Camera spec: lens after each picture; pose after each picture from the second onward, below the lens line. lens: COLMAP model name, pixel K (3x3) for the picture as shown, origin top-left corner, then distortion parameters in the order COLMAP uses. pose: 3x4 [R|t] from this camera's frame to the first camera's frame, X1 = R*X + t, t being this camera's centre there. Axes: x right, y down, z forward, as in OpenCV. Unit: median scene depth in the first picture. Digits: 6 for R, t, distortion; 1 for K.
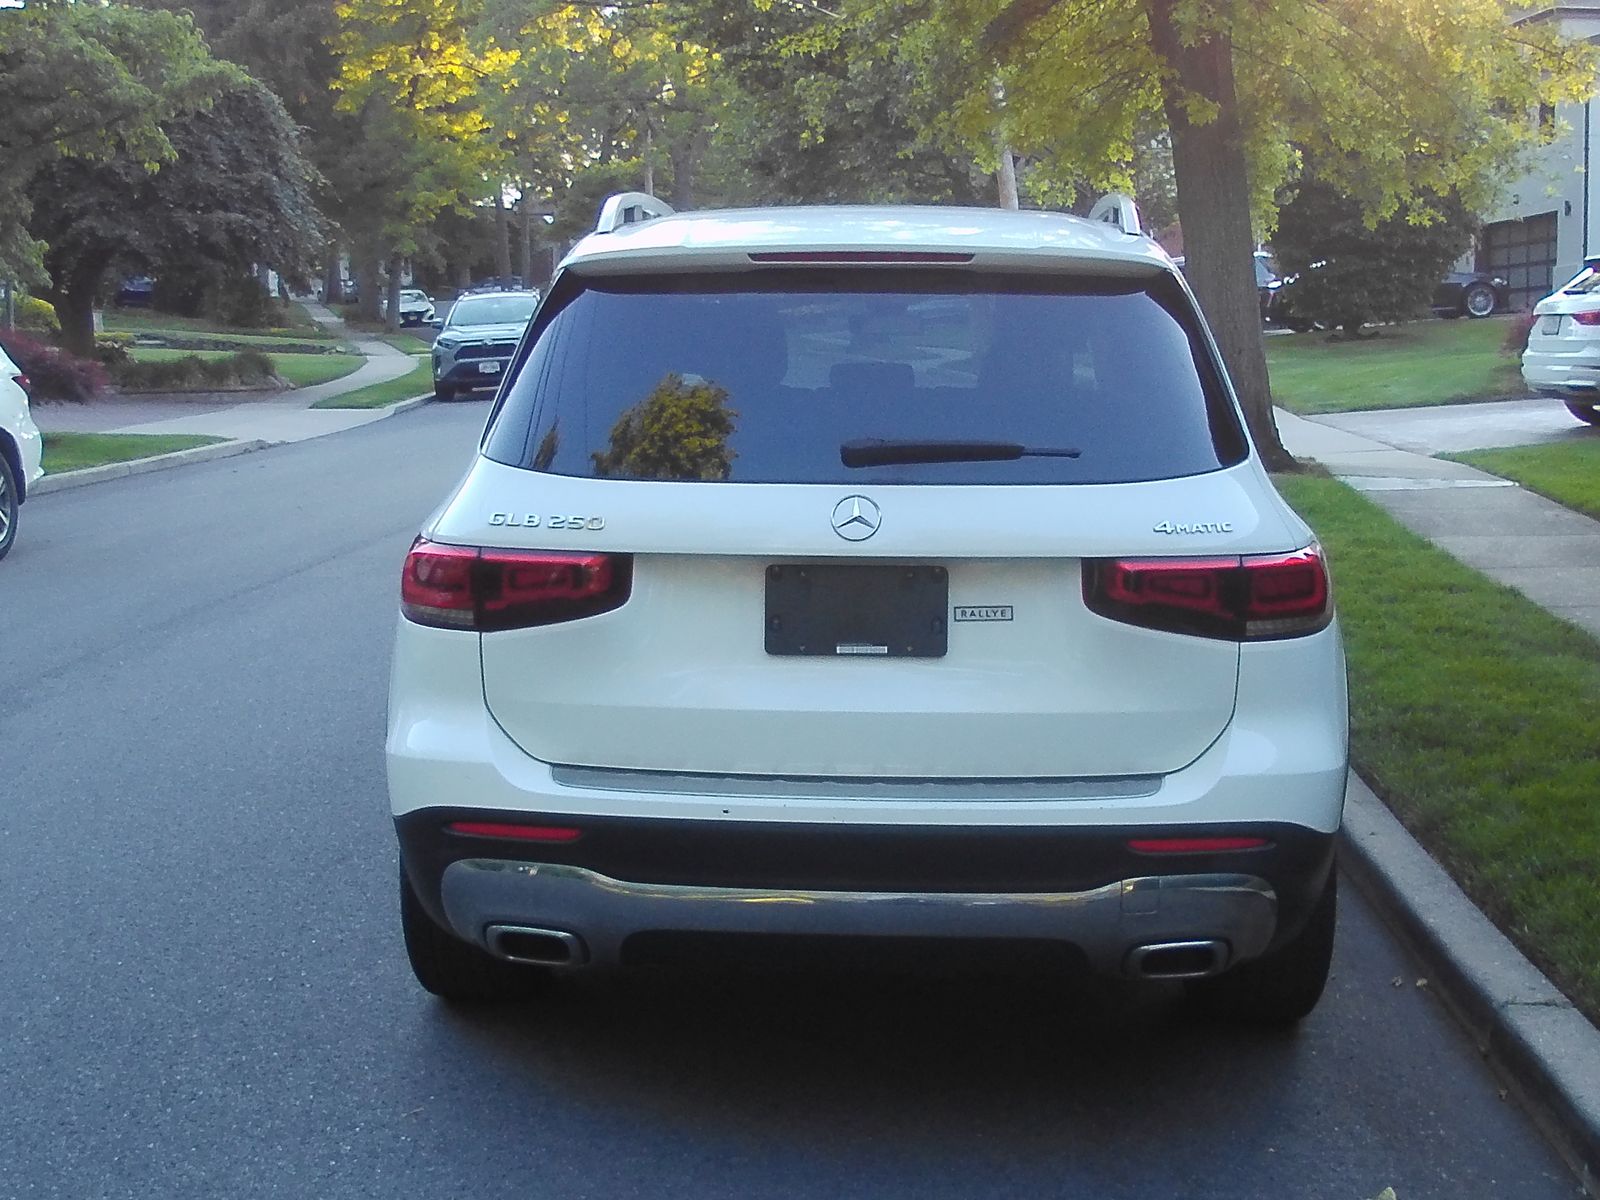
lens RADIAL K [[1999.5, 0, 800.9], [0, 1999.5, 599.0], [0, 0, 1]] dist [-0.079980, 0.000000]
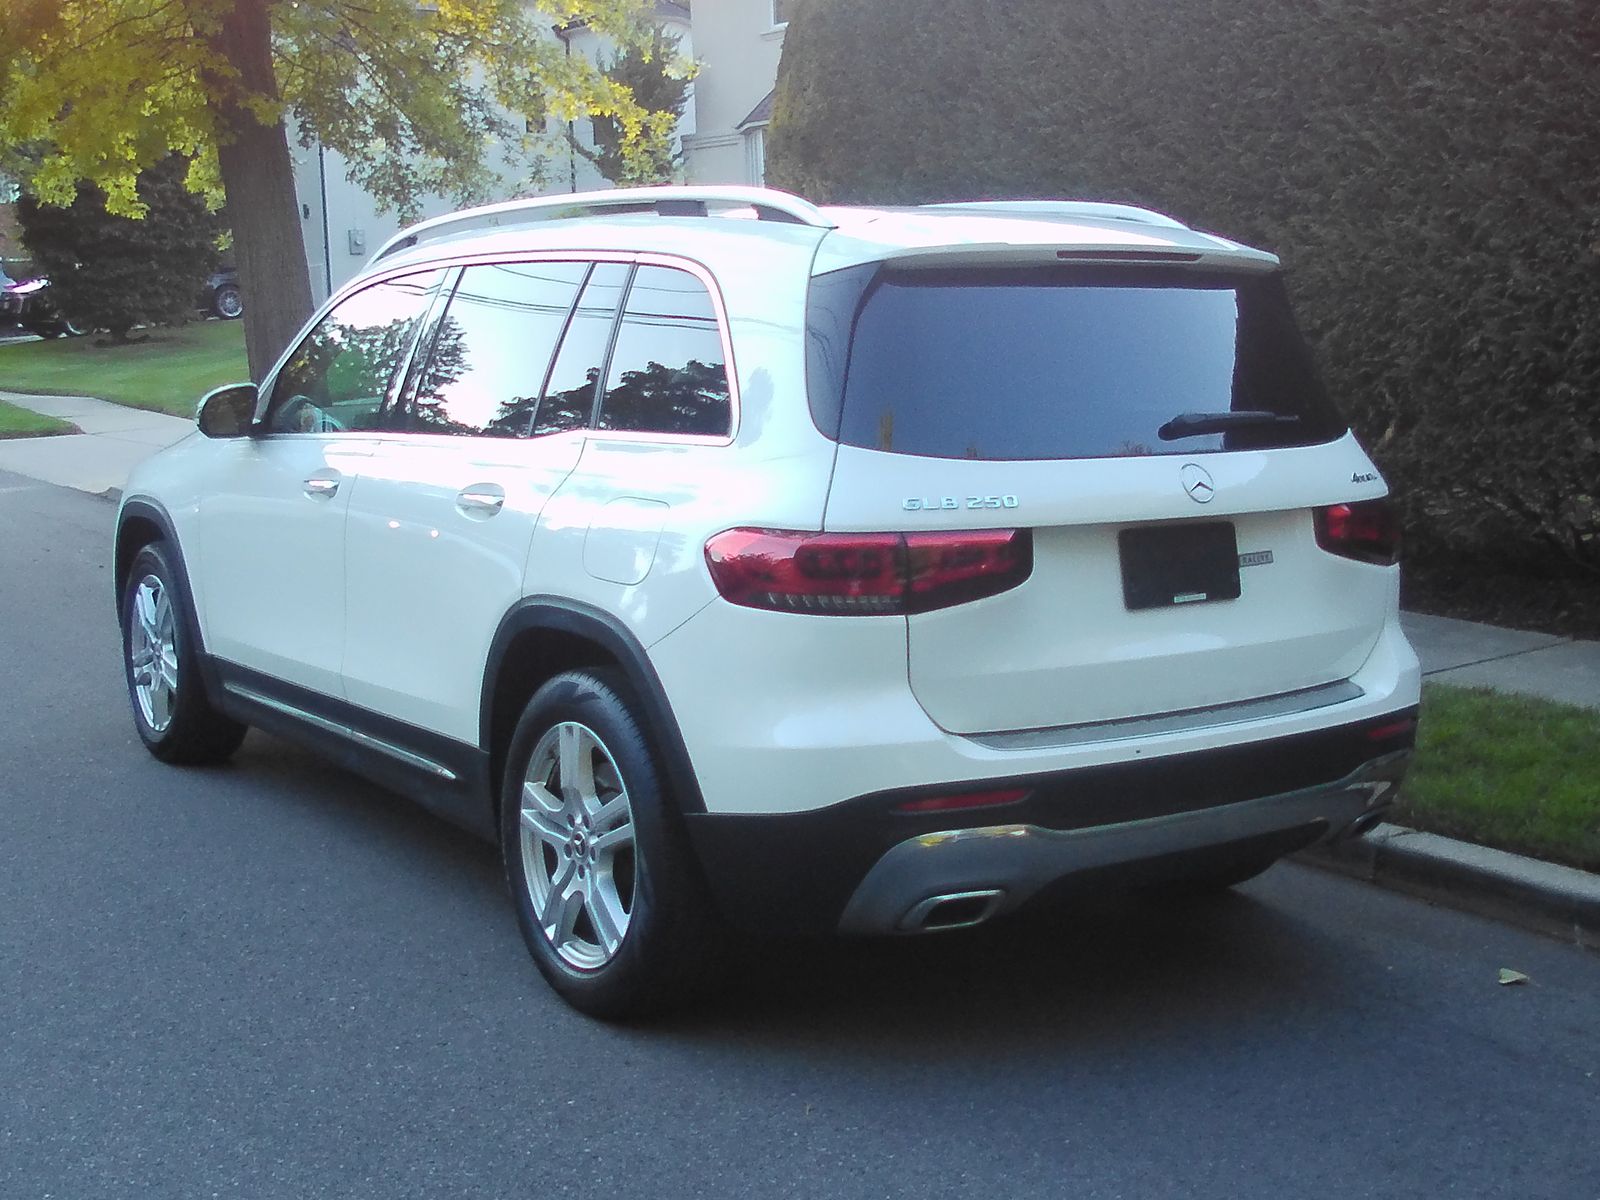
lens RADIAL K [[1999.5, 0, 799.5], [0, 1999.5, 606.4], [0, 0, 1]] dist [-0.079980, 0.000000]
pose [[0.807705, -0.091676, 0.582416, -0.062795], [0.090451, 0.995411, 0.031244, -0.001987], [-0.582607, 0.027444, 0.812290, 0.015252]]
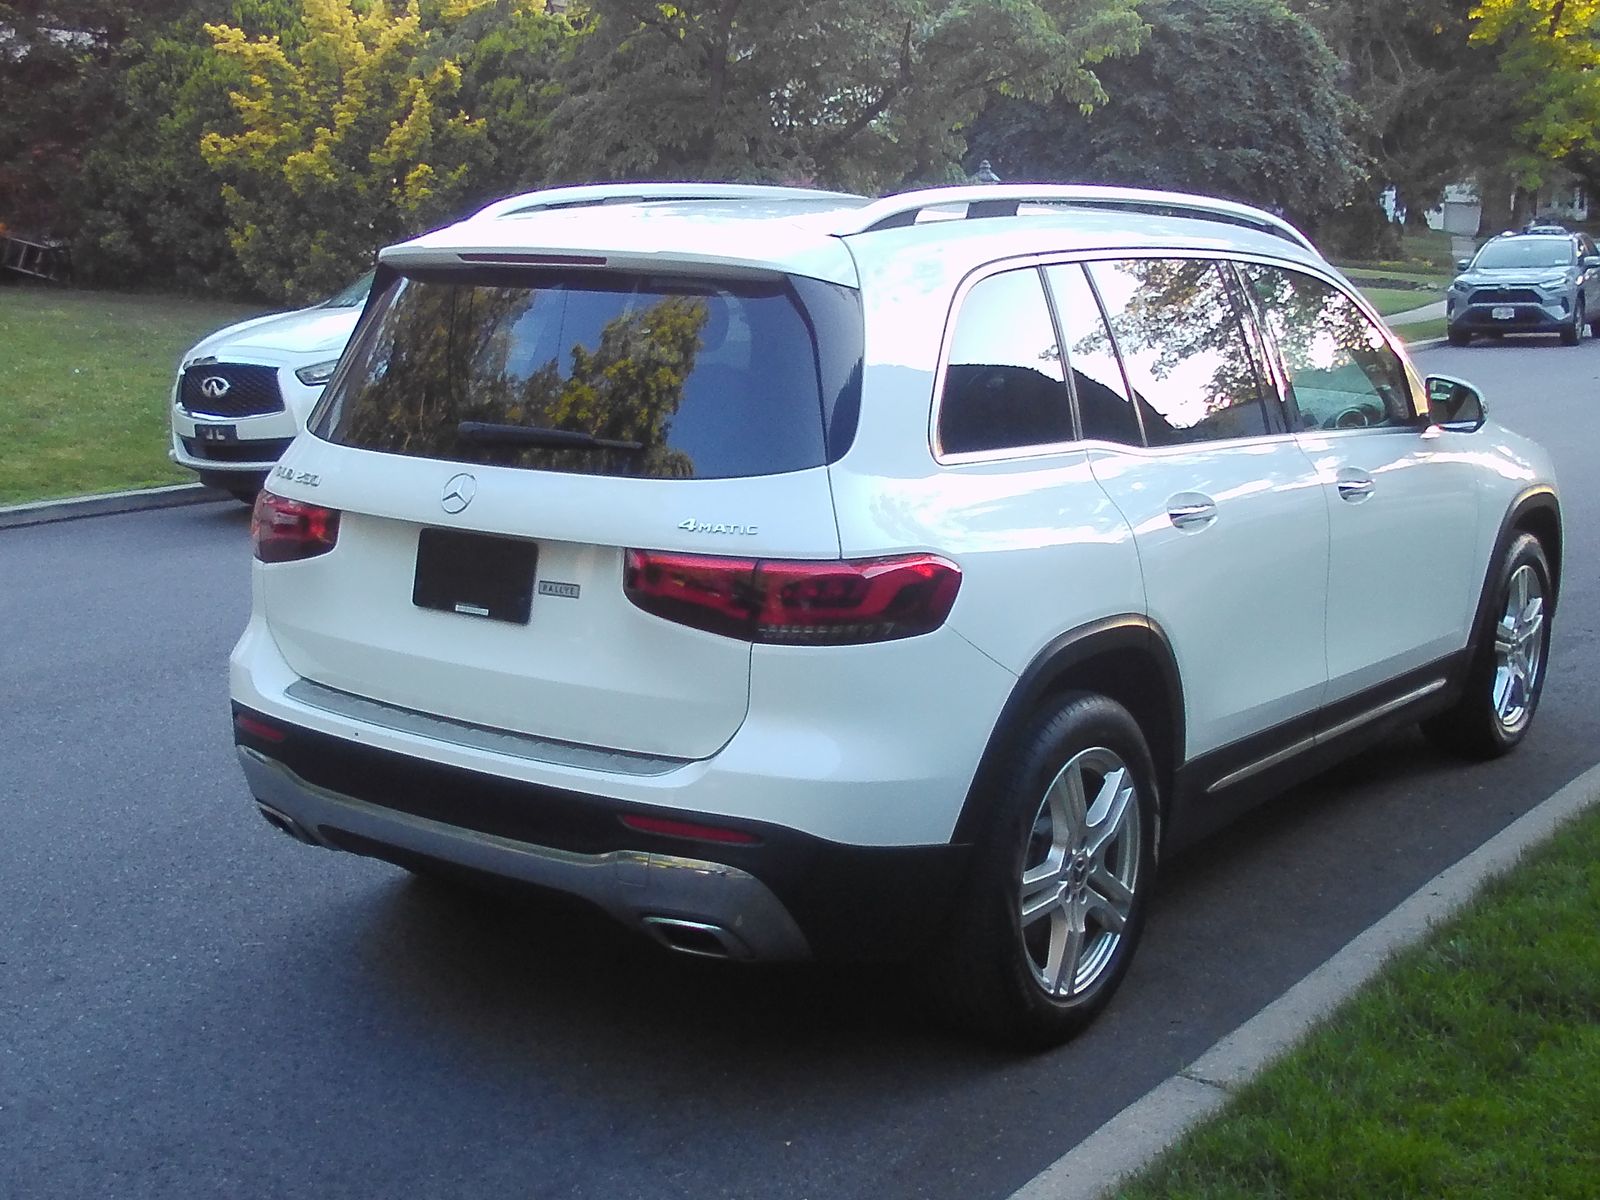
lens RADIAL K [[1999.5, 0, 801.8], [0, 1999.5, 600.1], [0, 0, 1]] dist [-0.079980, 0.000000]
pose [[0.854253, 0.107666, -0.508586, 0.058504], [-0.090131, 0.994176, 0.059075, -0.004875], [0.511985, -0.004626, 0.858982, 0.009846]]
